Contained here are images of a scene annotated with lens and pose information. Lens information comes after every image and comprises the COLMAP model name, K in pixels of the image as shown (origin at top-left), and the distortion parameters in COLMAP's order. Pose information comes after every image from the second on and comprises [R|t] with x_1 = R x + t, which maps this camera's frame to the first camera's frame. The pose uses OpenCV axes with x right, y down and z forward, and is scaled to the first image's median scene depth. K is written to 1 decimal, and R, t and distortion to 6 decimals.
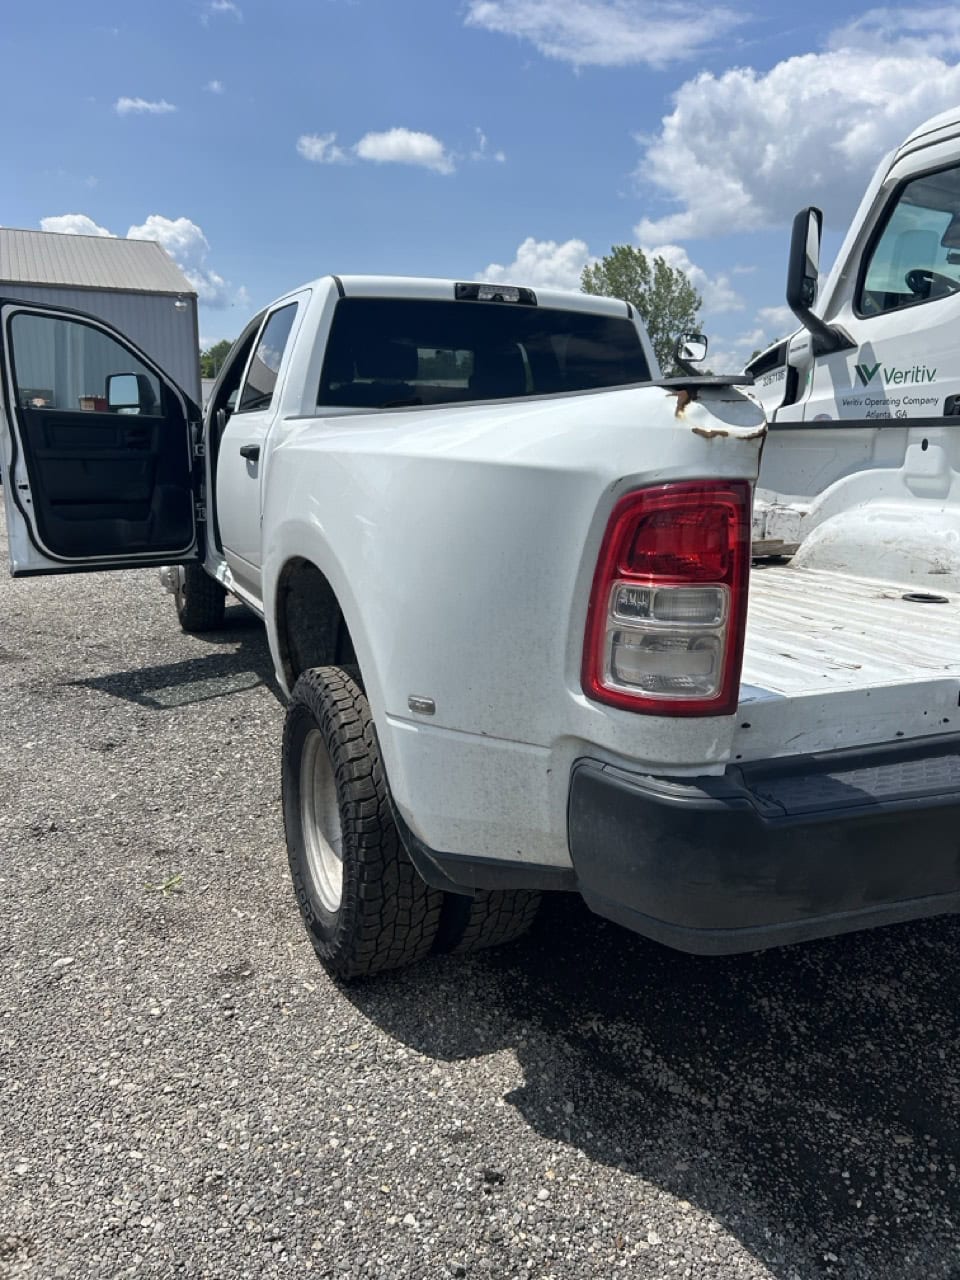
lens RADIAL K [[992.8, 0, 480.0], [0, 992.8, 640.0], [0, 0, 1]] dist [0.036830, -0.050225]
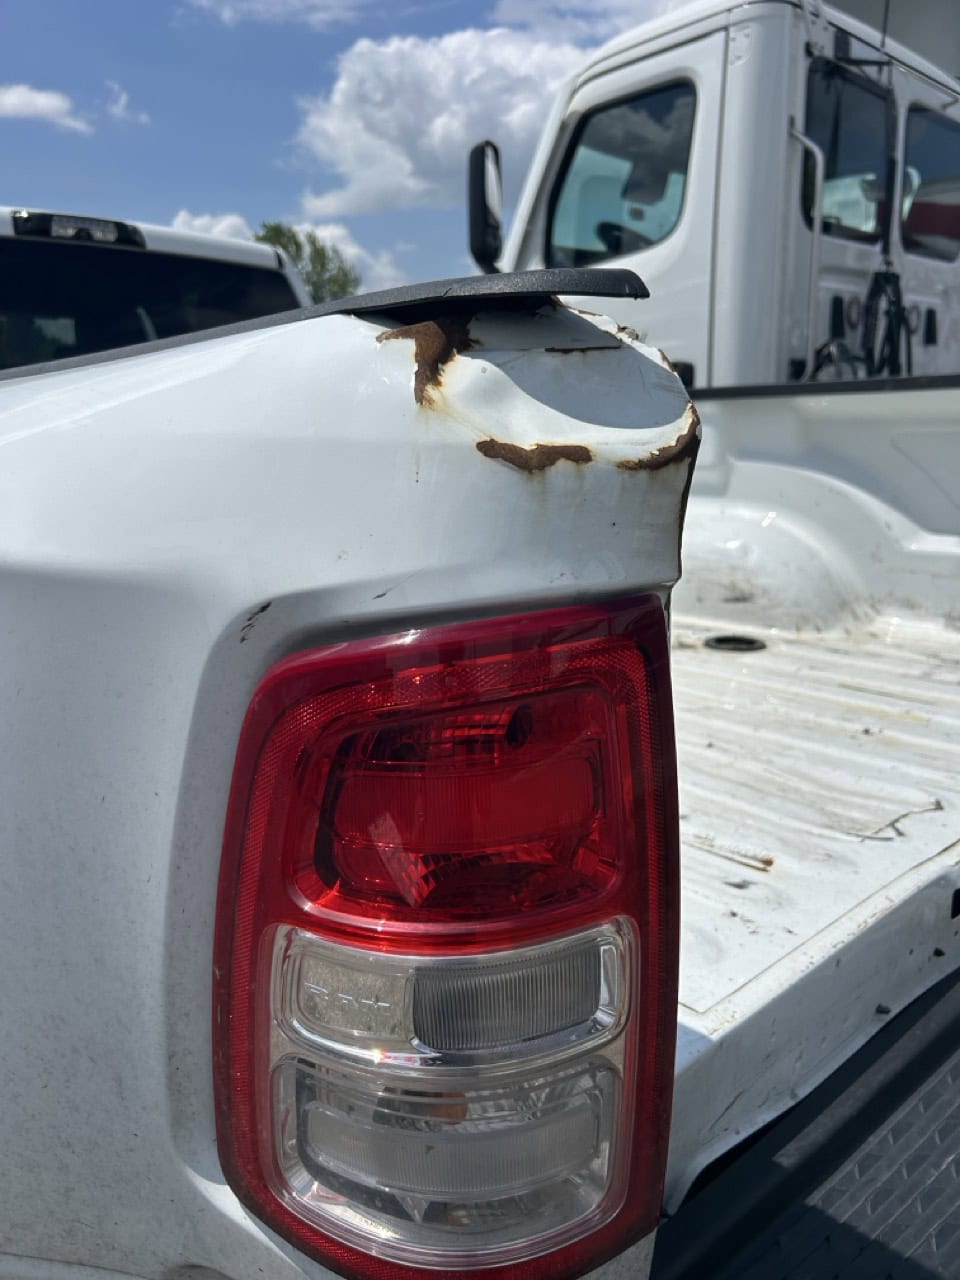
lens RADIAL K [[992.8, 0, 480.0], [0, 992.8, 640.0], [0, 0, 1]] dist [0.036830, -0.050225]
pose [[0.948621, -0.107527, 0.297583, 0.055604], [0.102326, 0.994202, 0.033048, -0.077001], [-0.299411, -0.000900, 0.954124, 0.337395]]
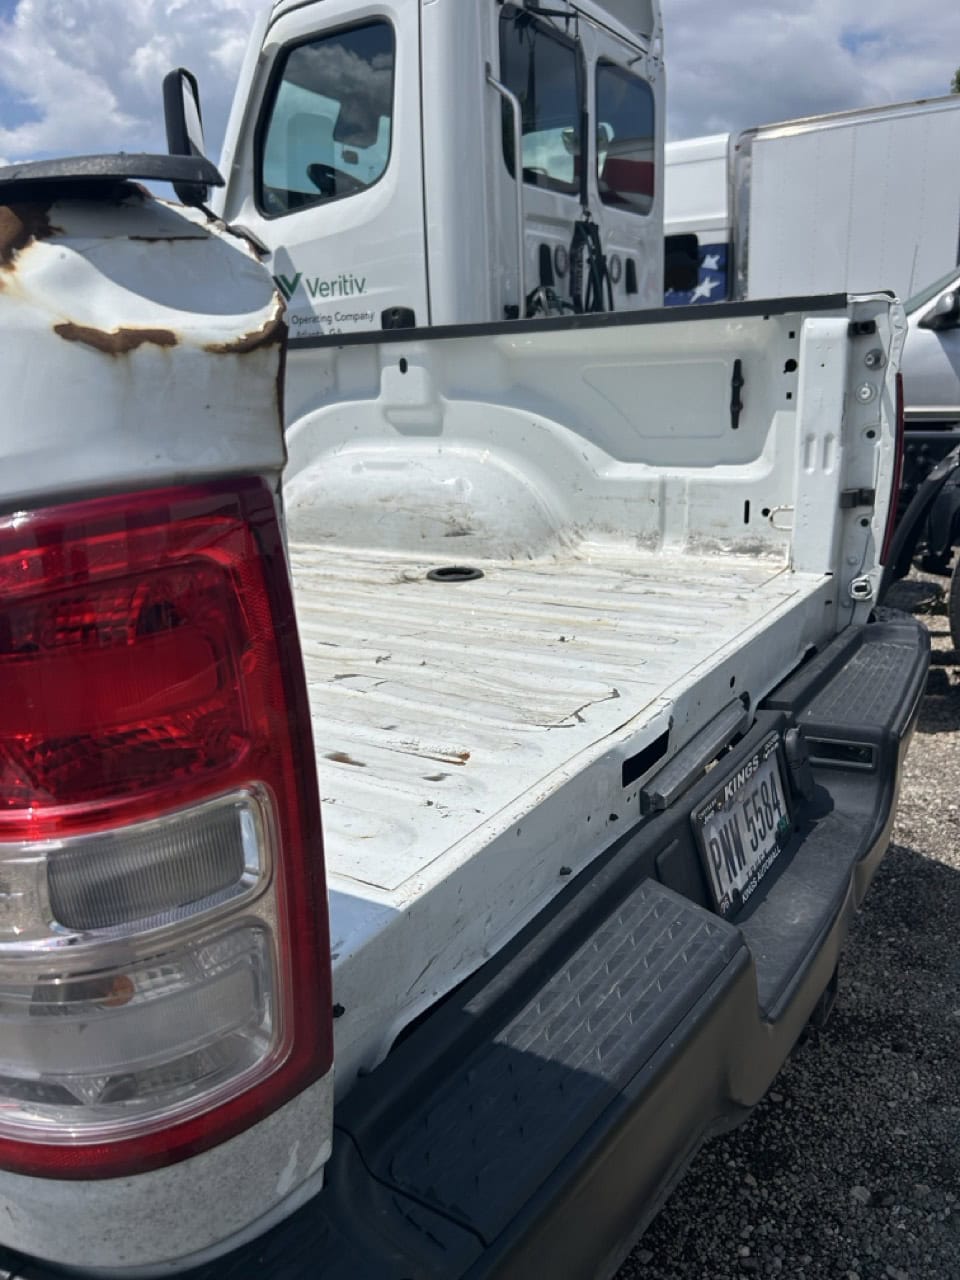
lens RADIAL K [[979.5, 0, 493.7], [0, 979.5, 646.9], [0, 0, 1]] dist [0.086442, -0.123750]
pose [[0.834517, -0.198229, 0.514088, 0.071158], [0.161210, 0.980054, 0.116210, -0.061365], [-0.526871, -0.014103, 0.849828, 0.318051]]
